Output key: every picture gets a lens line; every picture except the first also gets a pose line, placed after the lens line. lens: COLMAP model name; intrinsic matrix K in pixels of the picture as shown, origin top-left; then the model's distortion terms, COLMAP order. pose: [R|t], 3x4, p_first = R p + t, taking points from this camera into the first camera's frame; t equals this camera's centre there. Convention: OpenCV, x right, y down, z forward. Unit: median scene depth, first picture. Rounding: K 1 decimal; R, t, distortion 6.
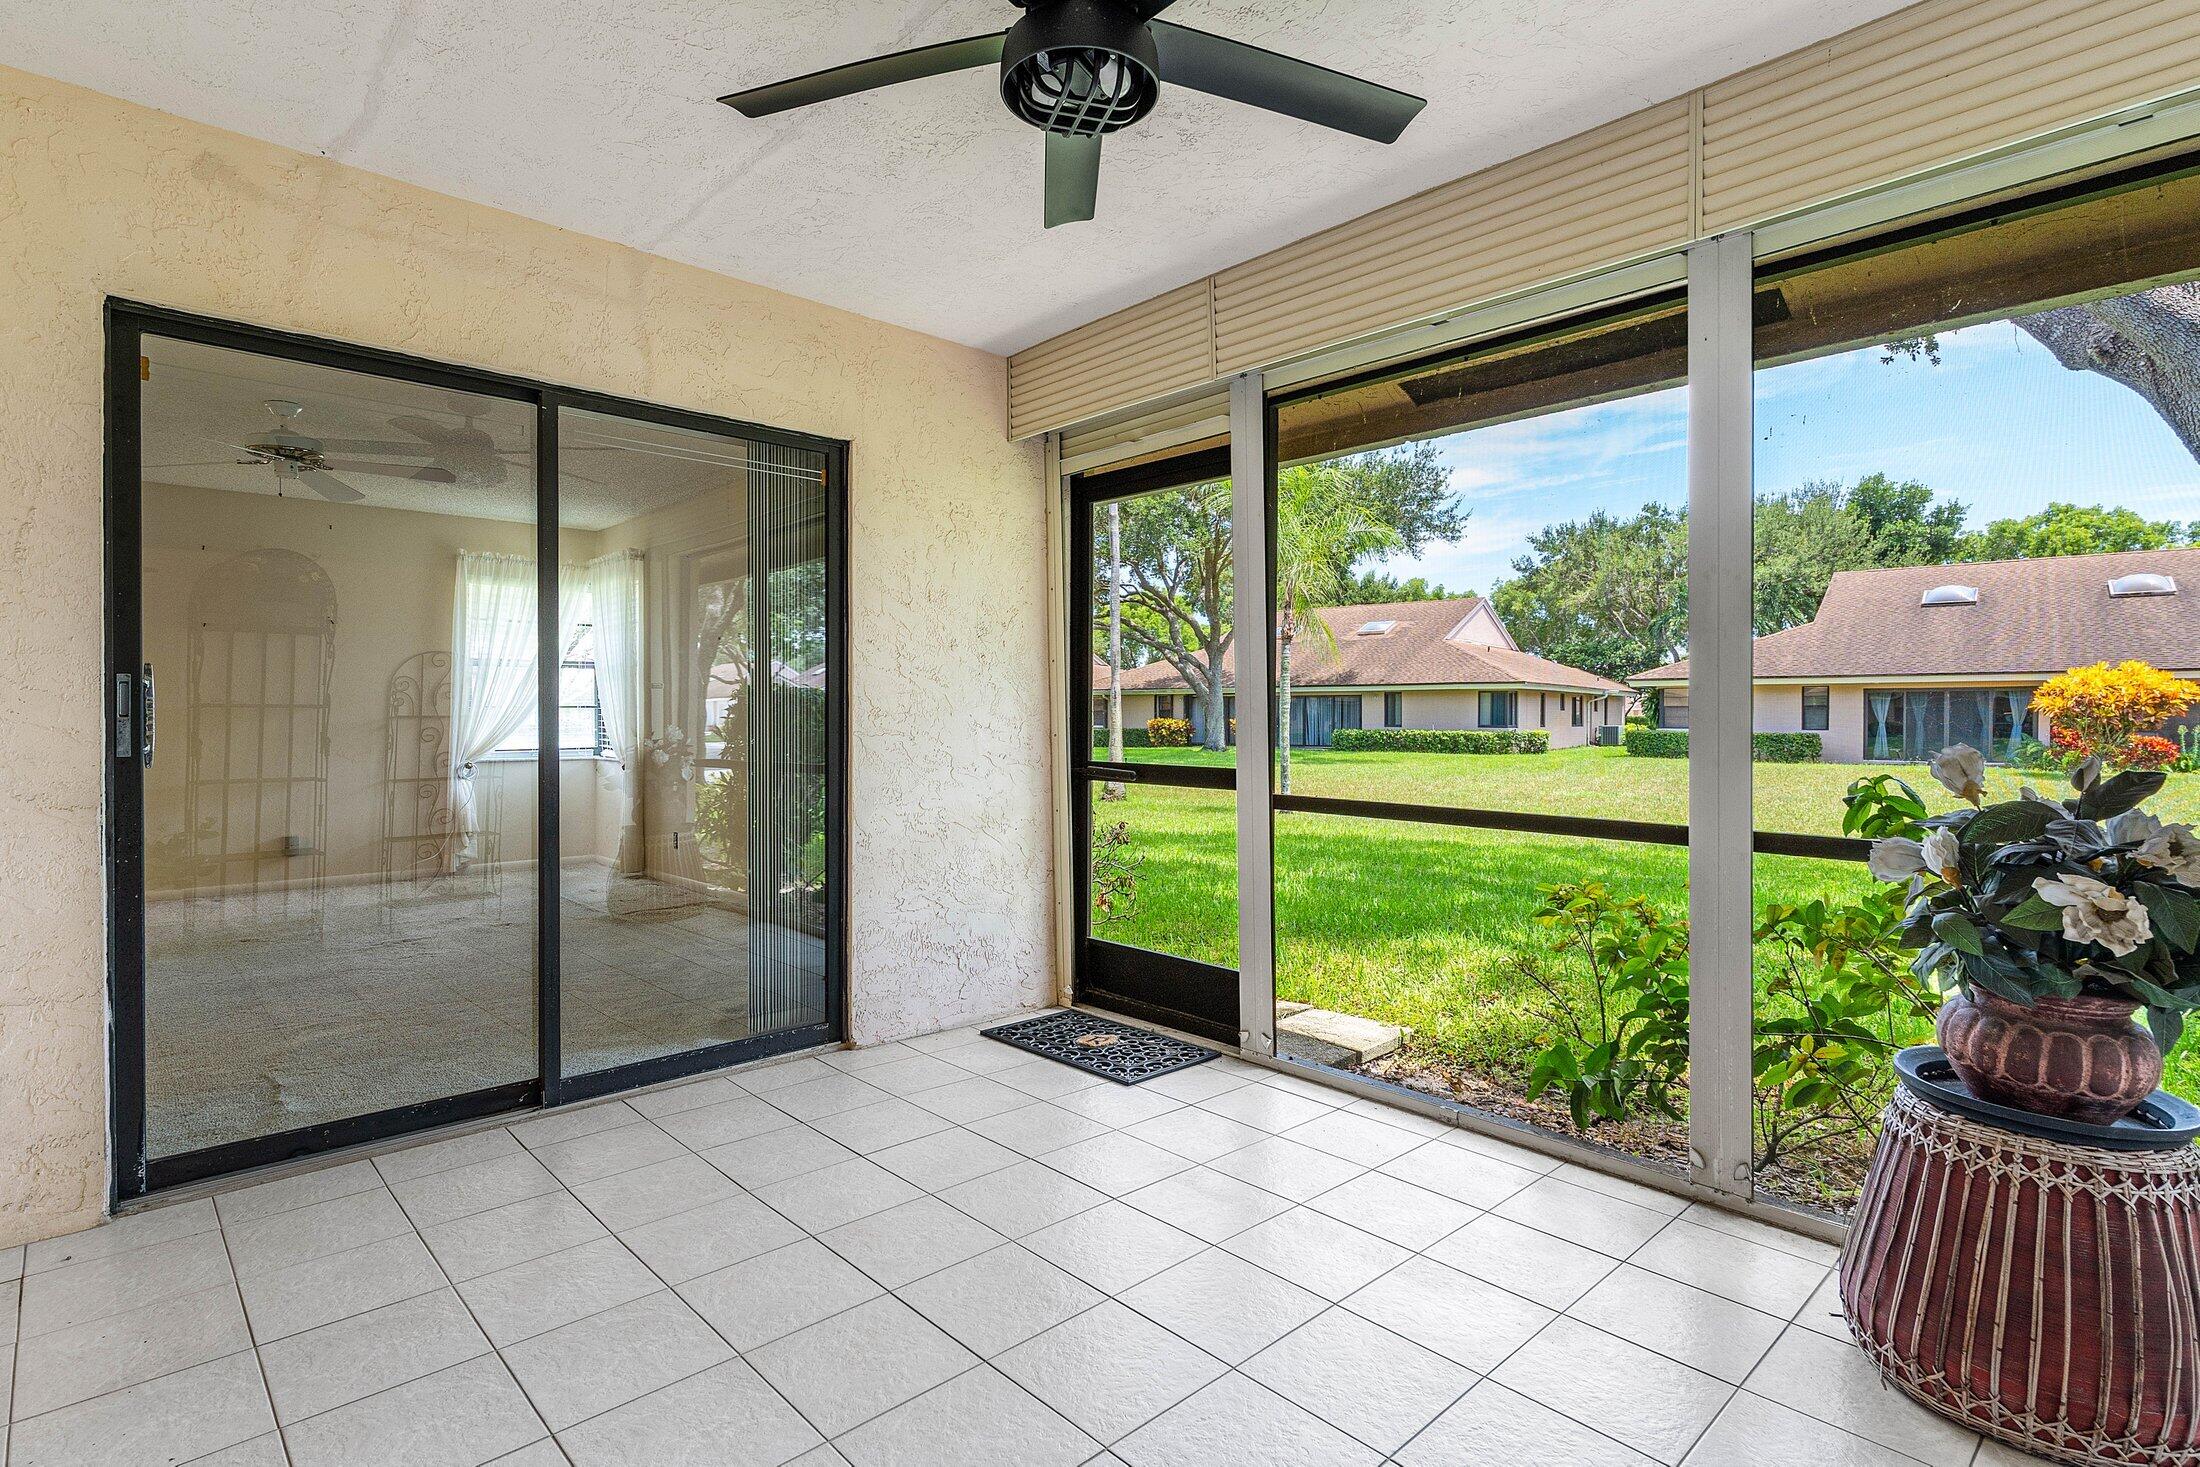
lens RADIAL K [[1111.0, 0, 1100.0], [0, 1111.0, 733.5], [0, 0, 1]] dist [-0.003351, -0.000645]
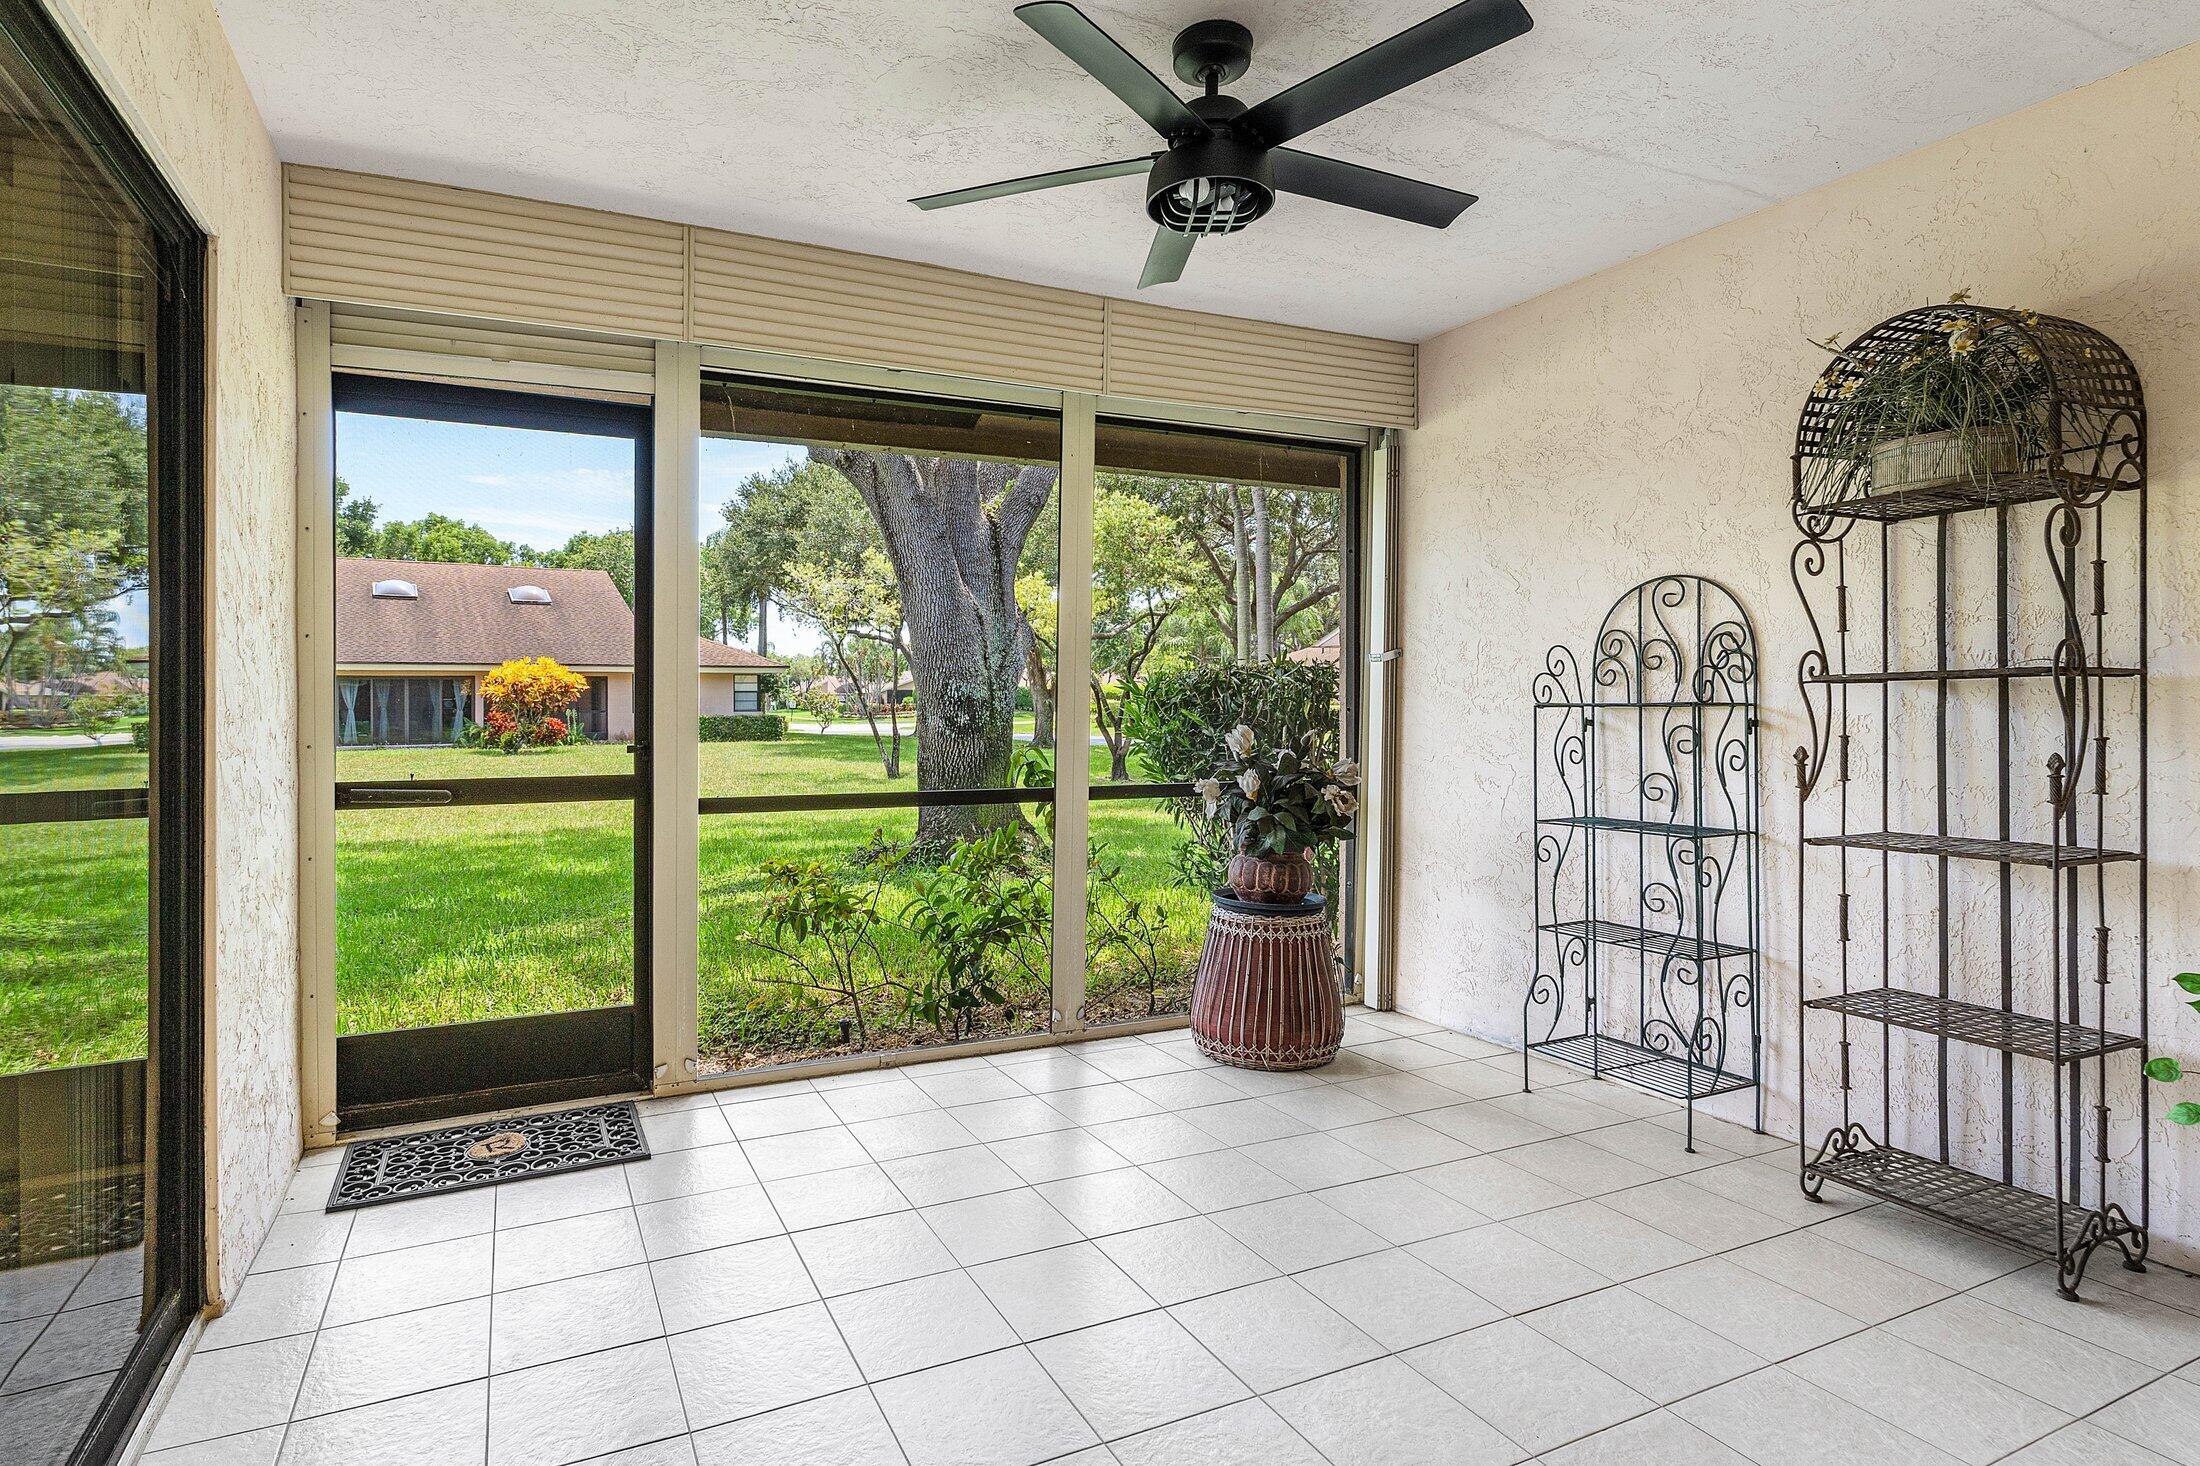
lens RADIAL K [[1124.5, 0, 1093.5], [0, 1124.5, 698.7], [0, 0, 1]] dist [0.000067, 0.000472]
pose [[0.278985, -0.003590, 0.960289, -0.101071], [0.021328, 0.999770, -0.002458, -0.002624], [-0.960059, 0.021167, 0.278998, 0.064455]]
